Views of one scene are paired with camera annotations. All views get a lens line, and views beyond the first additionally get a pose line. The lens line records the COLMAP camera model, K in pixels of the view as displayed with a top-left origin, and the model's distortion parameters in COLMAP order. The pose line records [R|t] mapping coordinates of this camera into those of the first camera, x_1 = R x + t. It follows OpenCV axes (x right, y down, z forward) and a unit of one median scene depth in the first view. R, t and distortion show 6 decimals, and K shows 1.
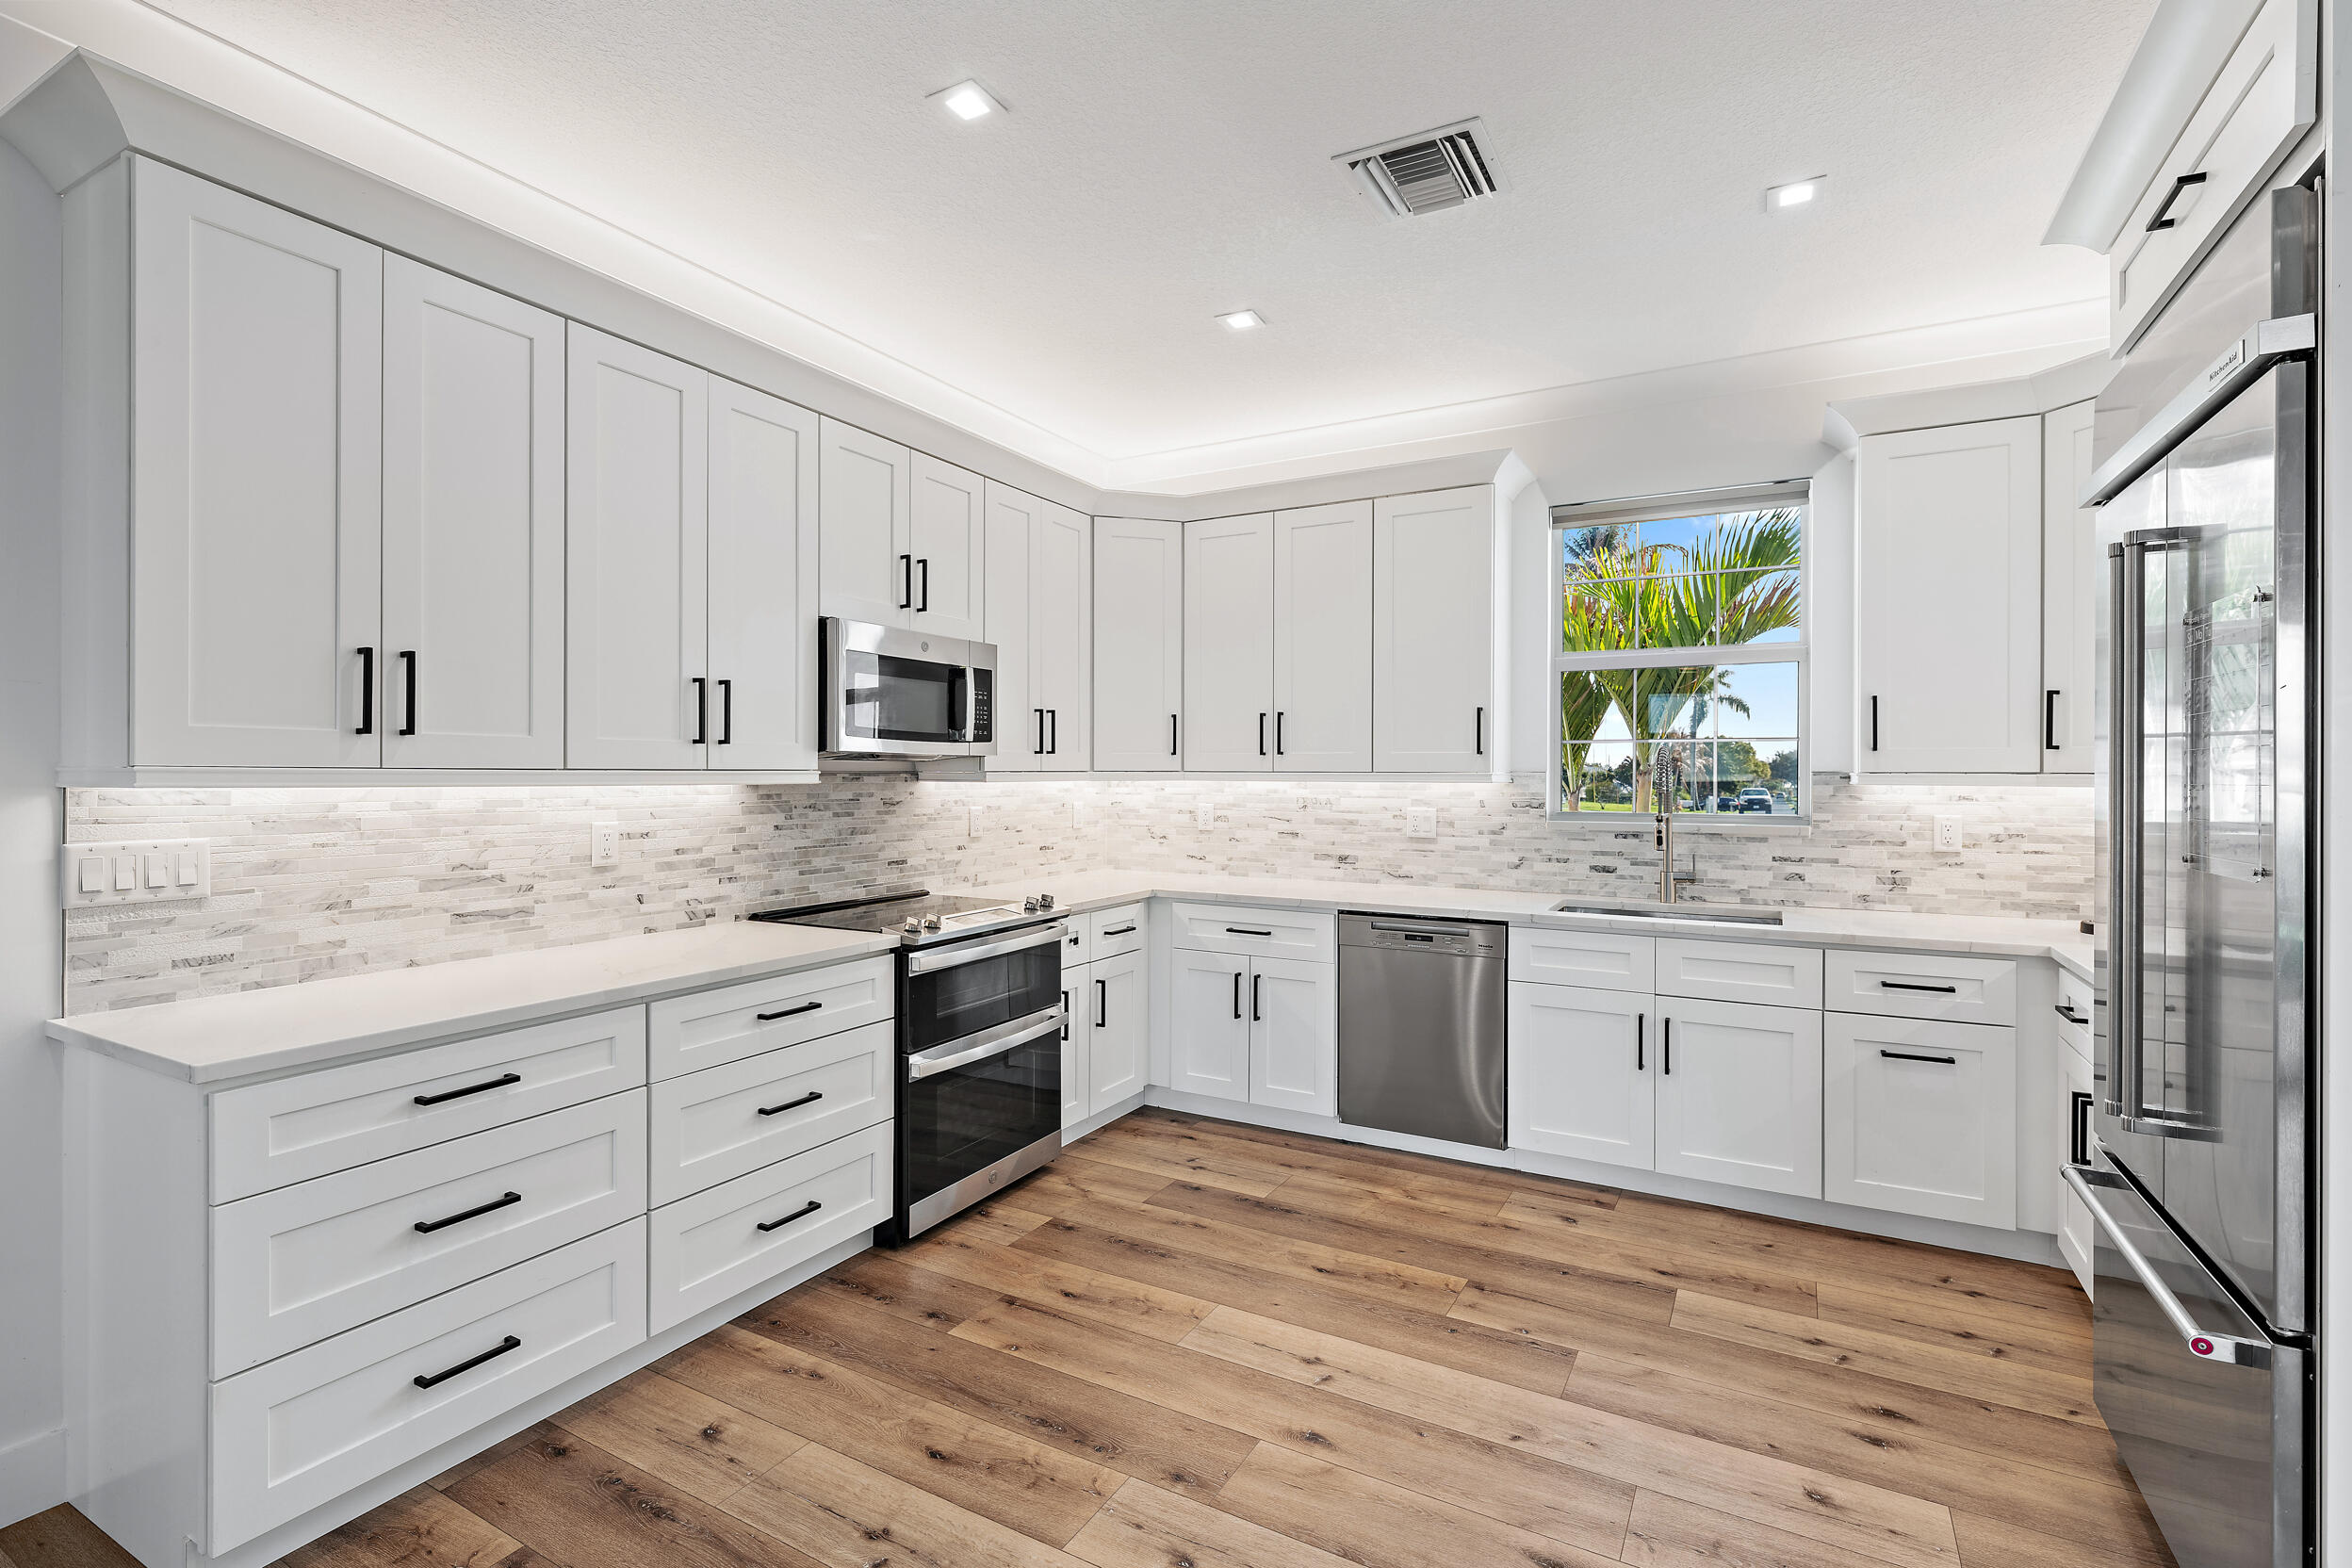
lens RADIAL K [[1067.4, 0, 1179.2], [0, 1067.4, 777.5], [0, 0, 1]] dist [0.000517, -0.000960]
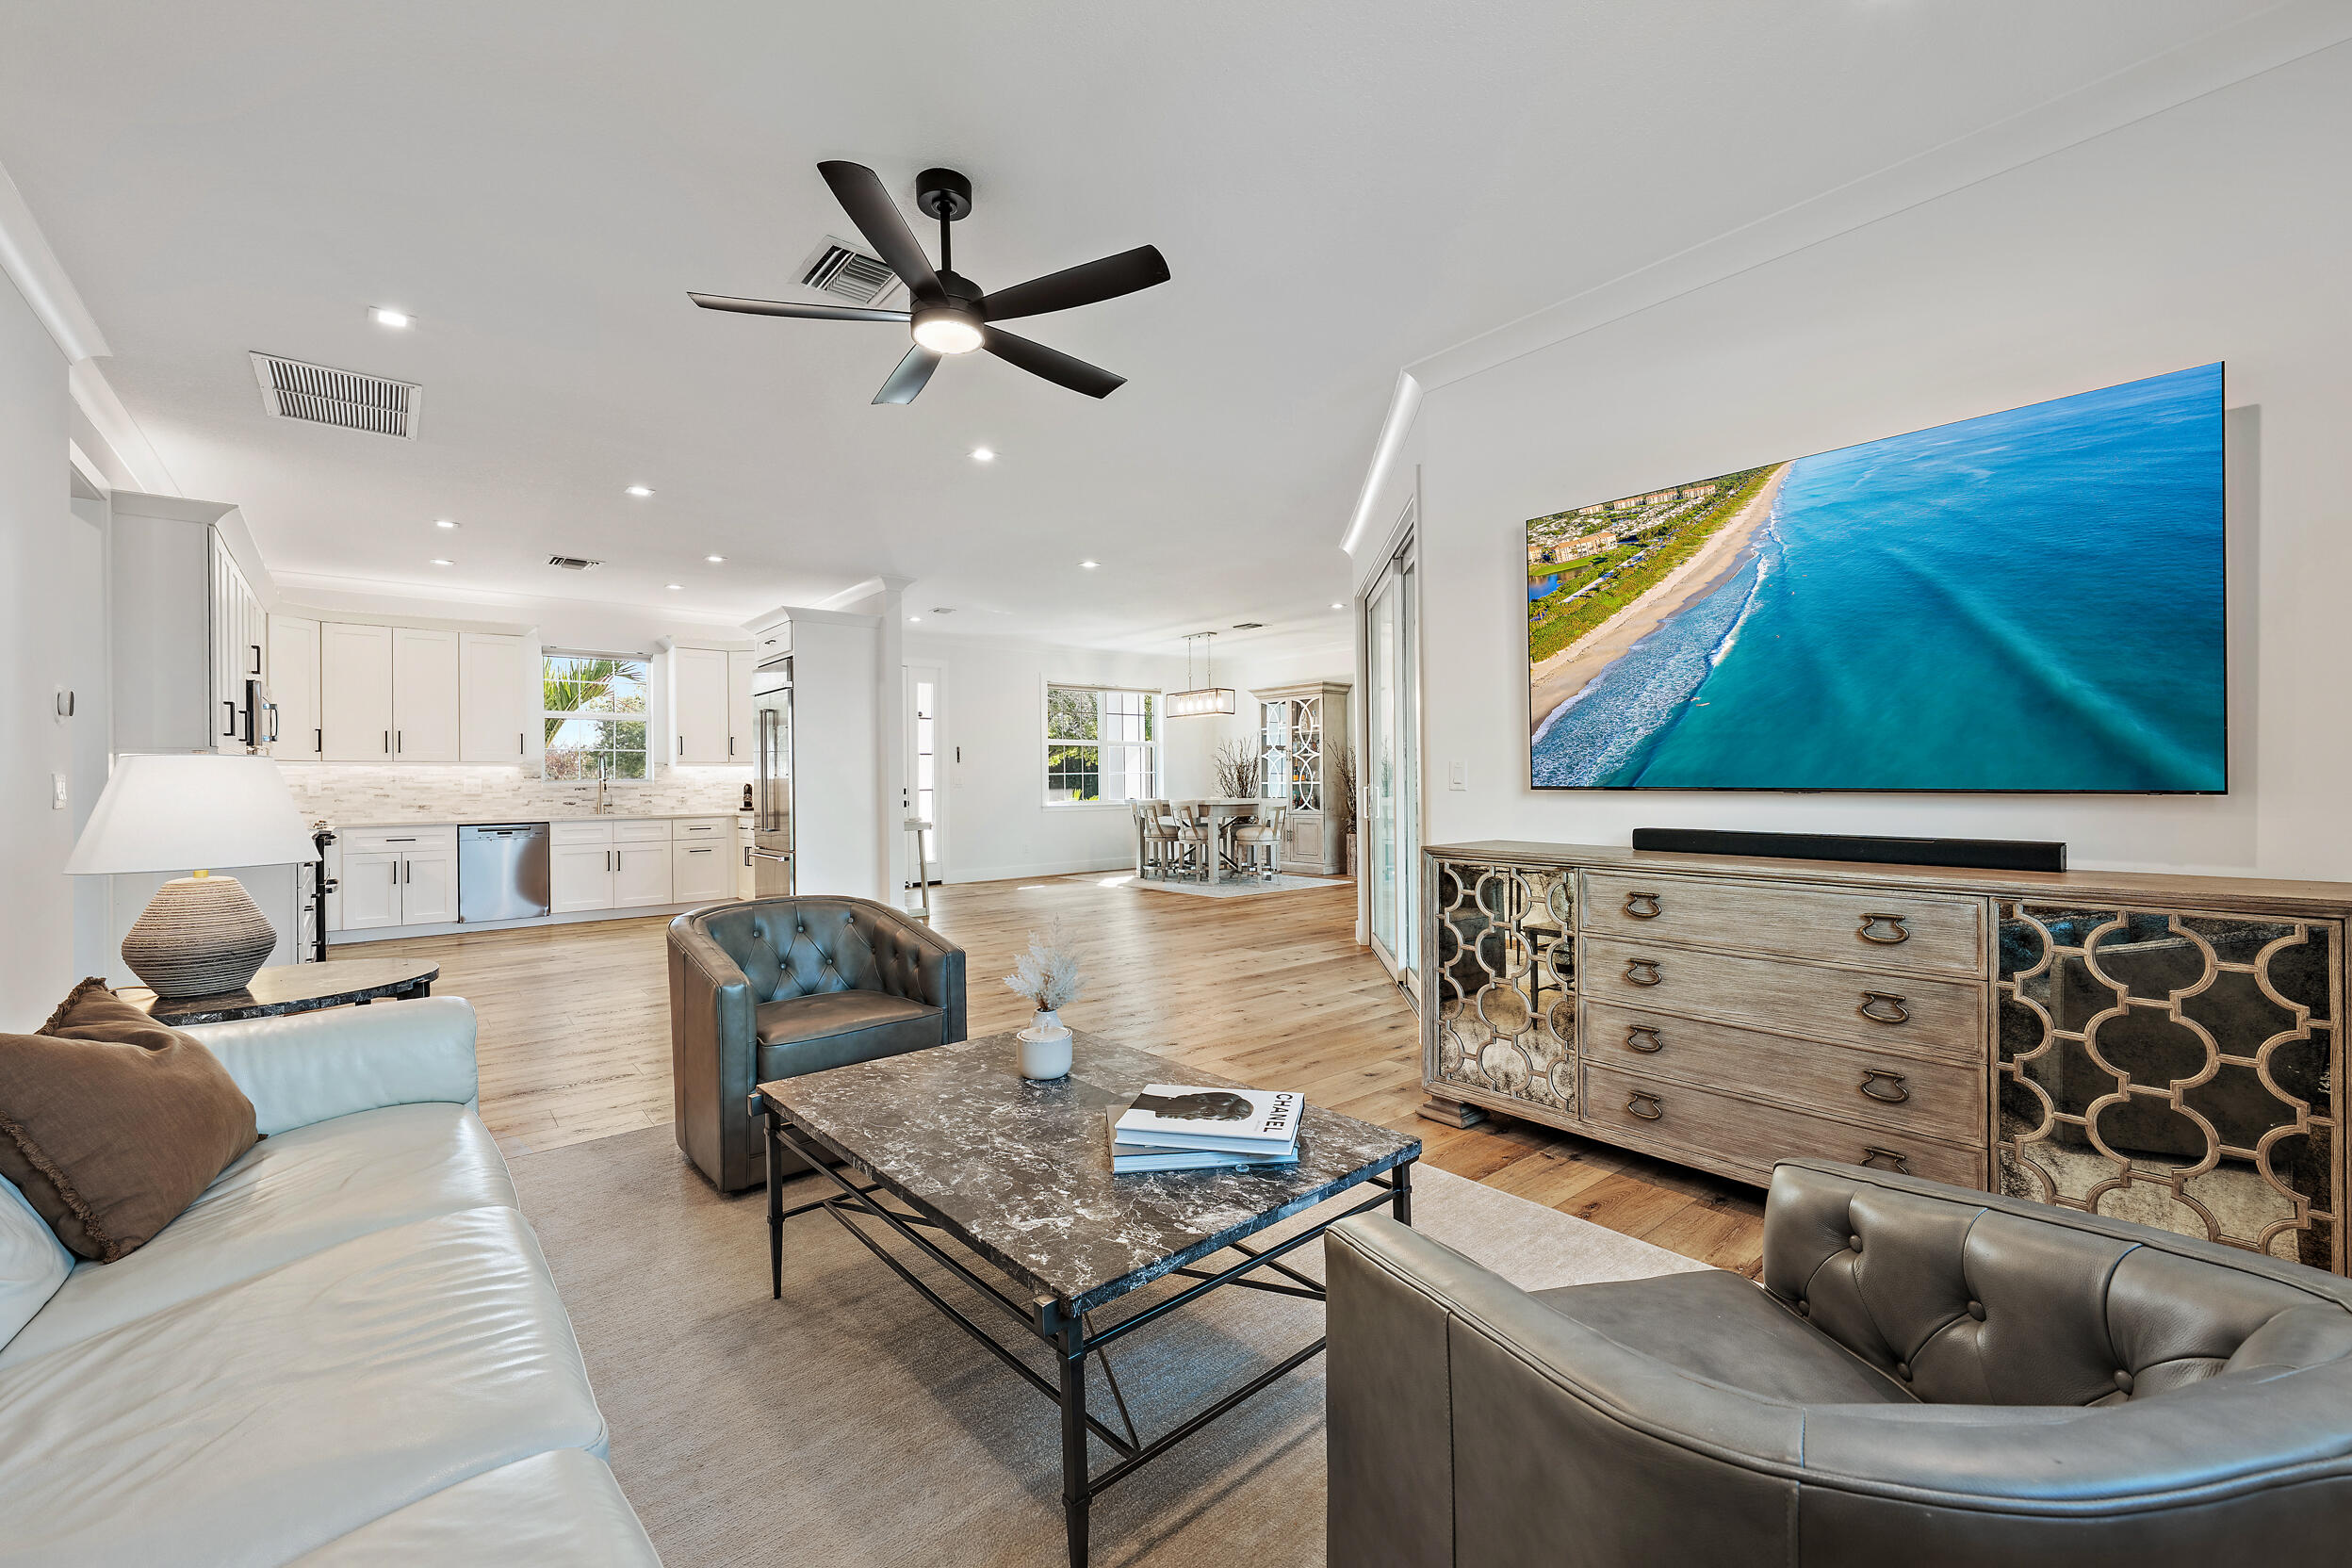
lens RADIAL K [[942.3, 0, 1179.3], [0, 942.3, 776.3], [0, 0, 1]] dist [-0.002305, -0.000209]
pose [[0.346349, -0.002614, 0.938102, -1.454142], [0.017126, 0.999847, -0.003537, 0.074101], [-0.937949, 0.017291, 0.346341, -1.323310]]
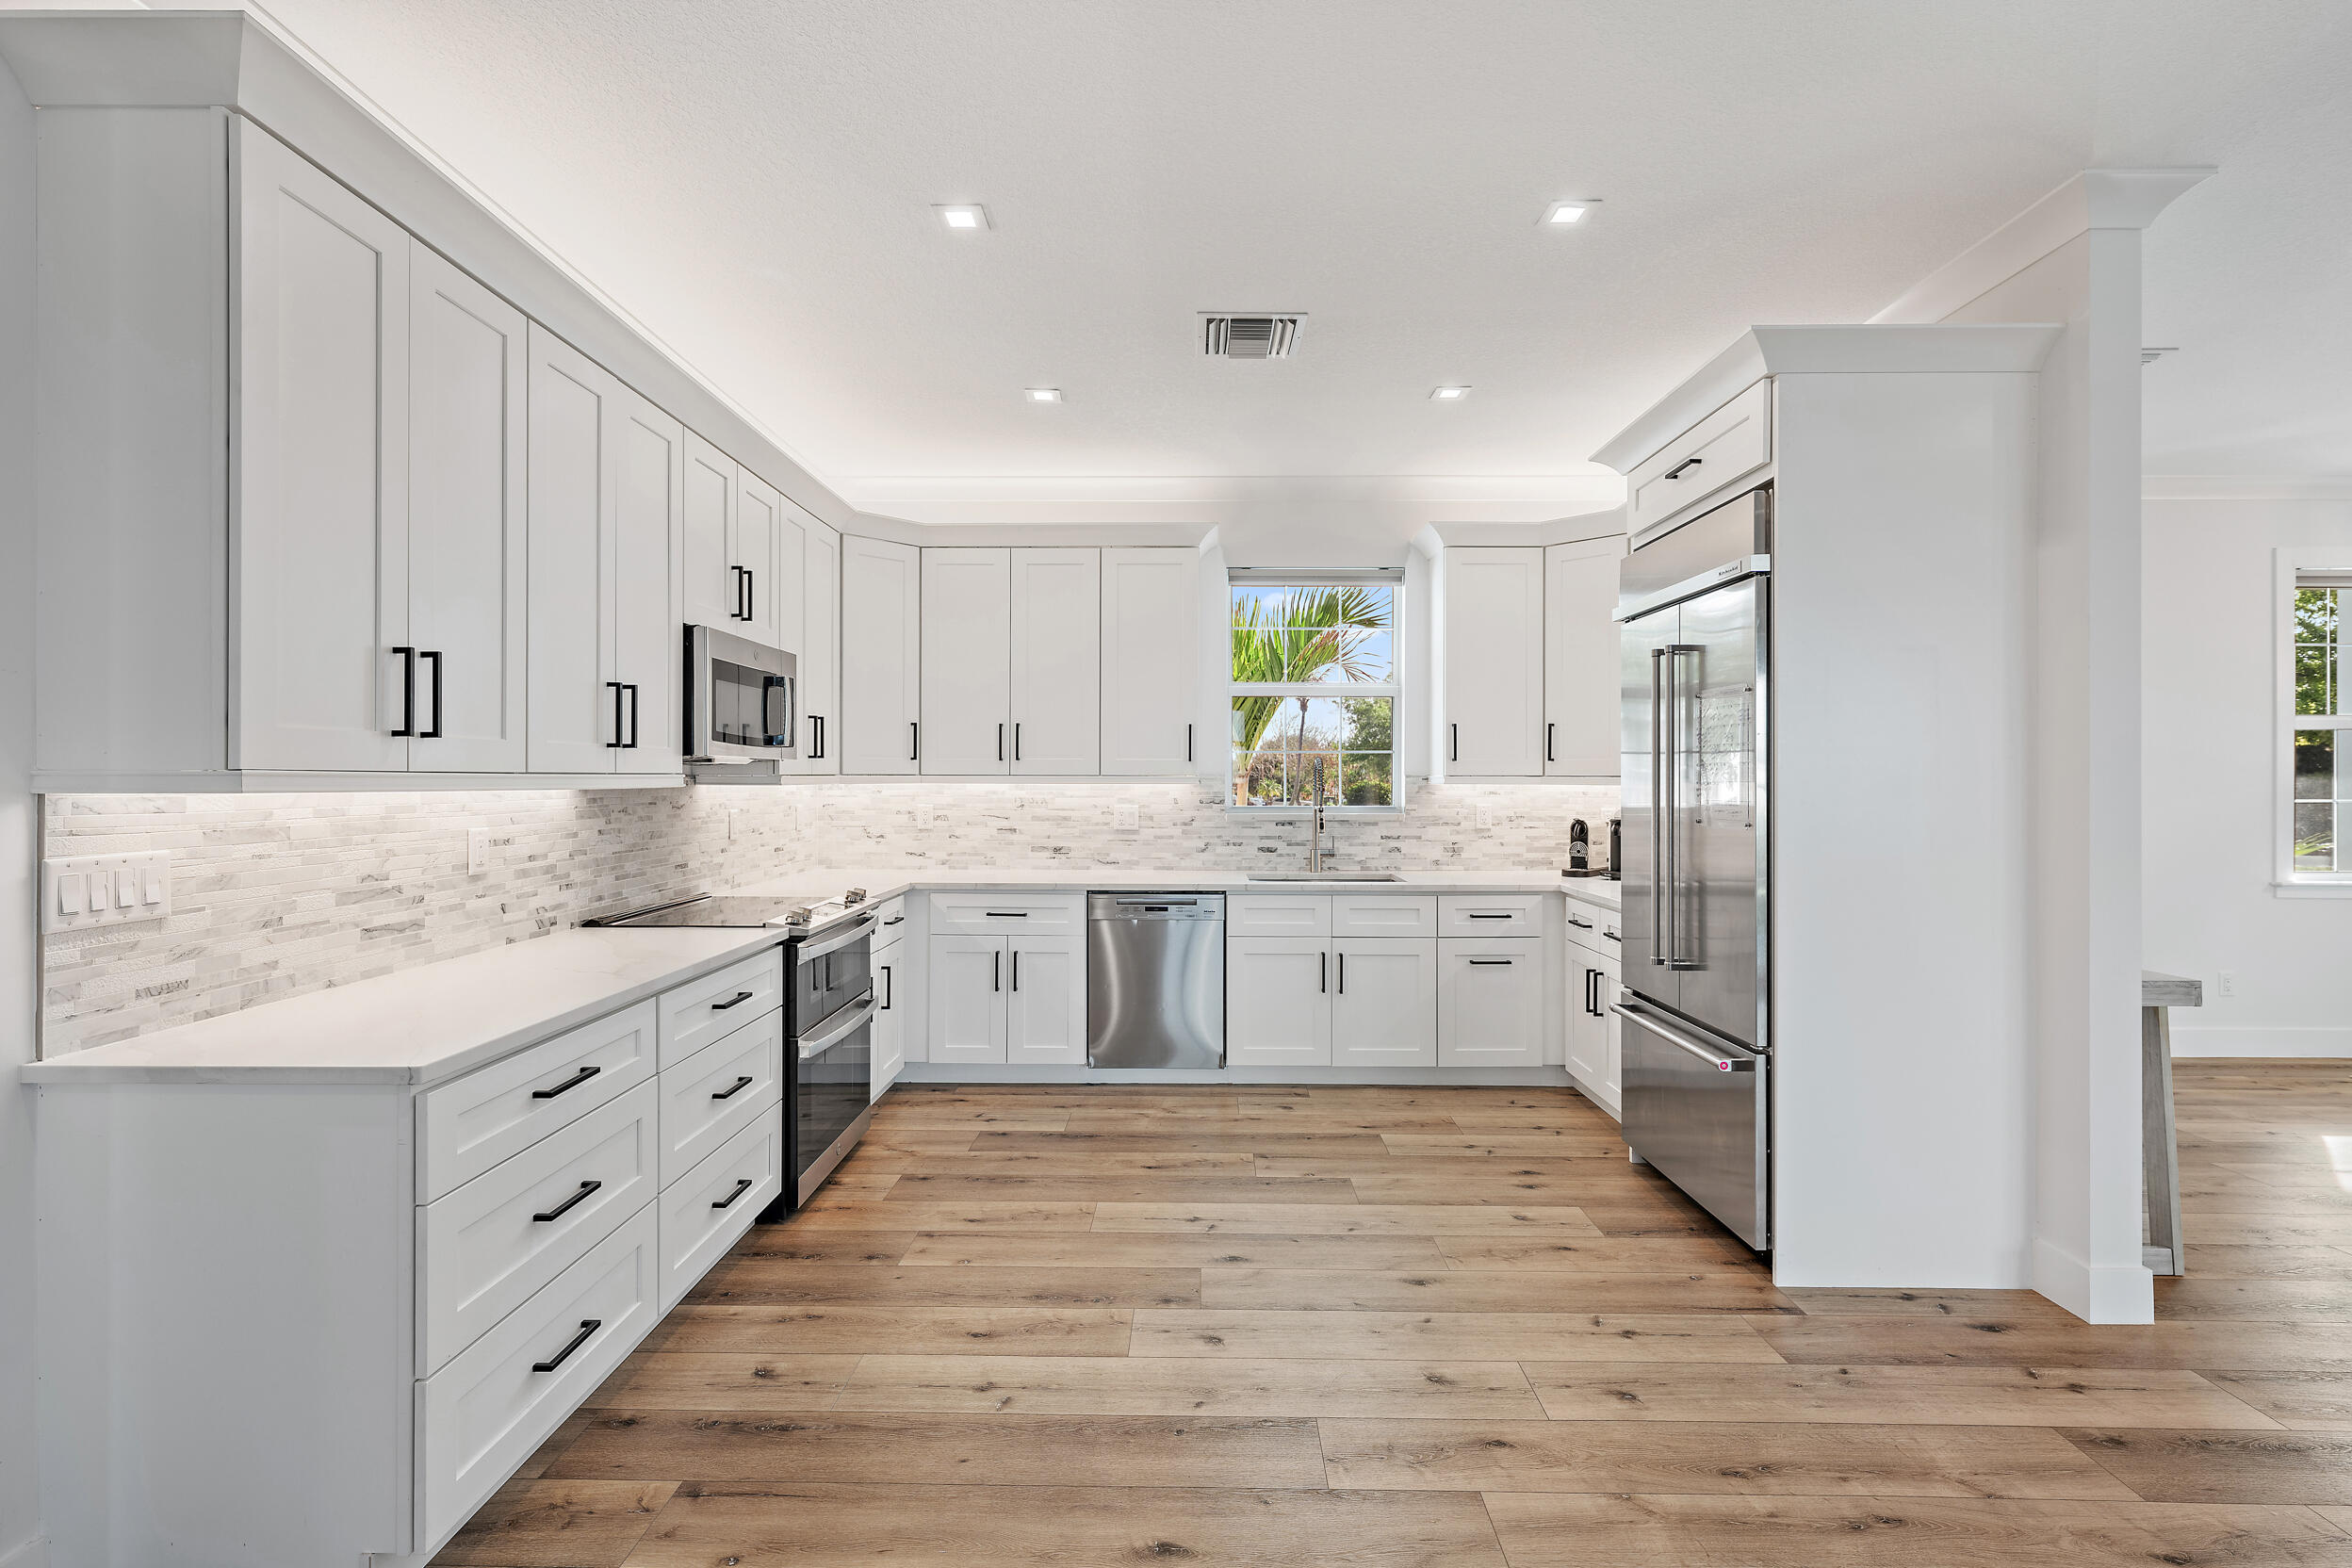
lens RADIAL K [[1067.4, 0, 1170.9], [0, 1067.4, 781.7], [0, 0, 1]] dist [0.000517, -0.000960]
pose [[0.881466, -0.003056, 0.472237, -0.428907], [0.002675, 0.999995, 0.001478, 0.000485], [-0.472239, -0.000040, 0.881470, -0.127169]]
